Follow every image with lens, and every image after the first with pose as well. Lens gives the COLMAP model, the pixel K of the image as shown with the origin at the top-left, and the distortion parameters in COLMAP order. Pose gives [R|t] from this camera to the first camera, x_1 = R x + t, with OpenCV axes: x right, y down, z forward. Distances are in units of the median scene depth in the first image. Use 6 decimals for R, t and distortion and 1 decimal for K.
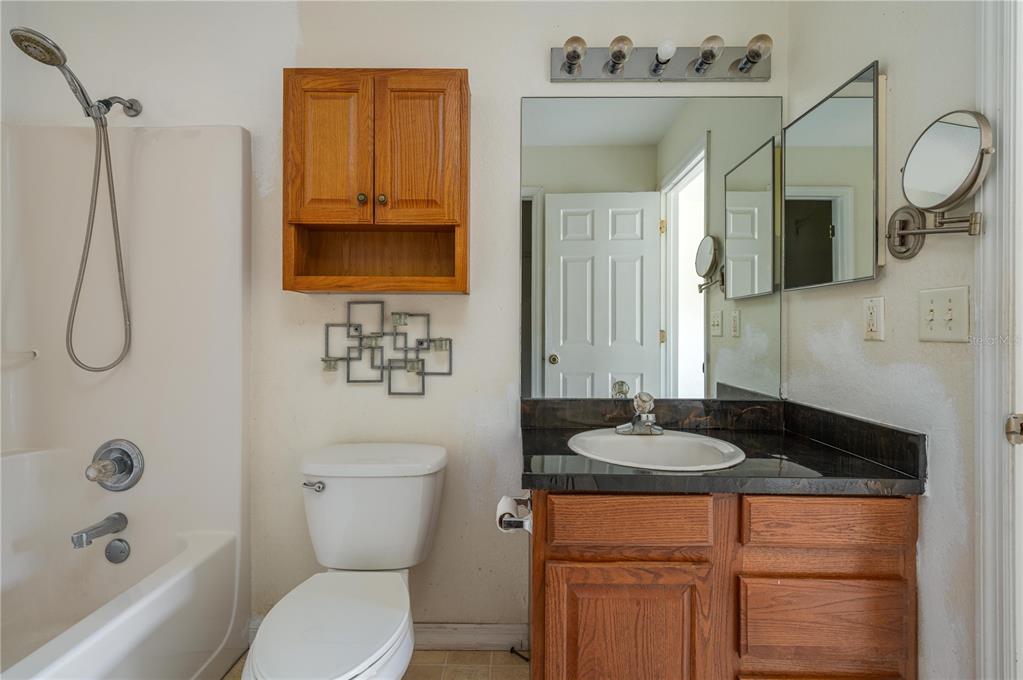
lens RADIAL K [[449.9, 0, 513.1], [0, 449.9, 335.3], [0, 0, 1]] dist [-0.000696, 0.001059]
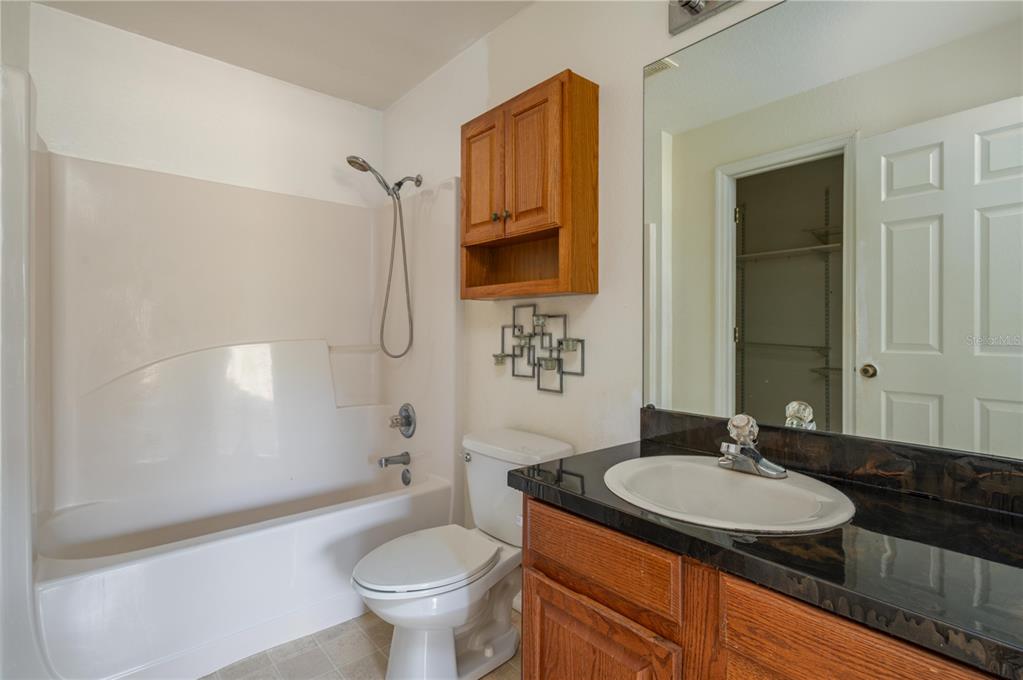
lens RADIAL K [[475.2, 0, 512.1], [0, 475.2, 335.9], [0, 0, 1]] dist [-0.001846, -0.000099]
pose [[0.675668, 0.004902, -0.737190, 0.527786], [-0.005016, 0.999985, 0.002052, -0.000702], [0.737189, 0.002312, 0.675682, 0.177483]]
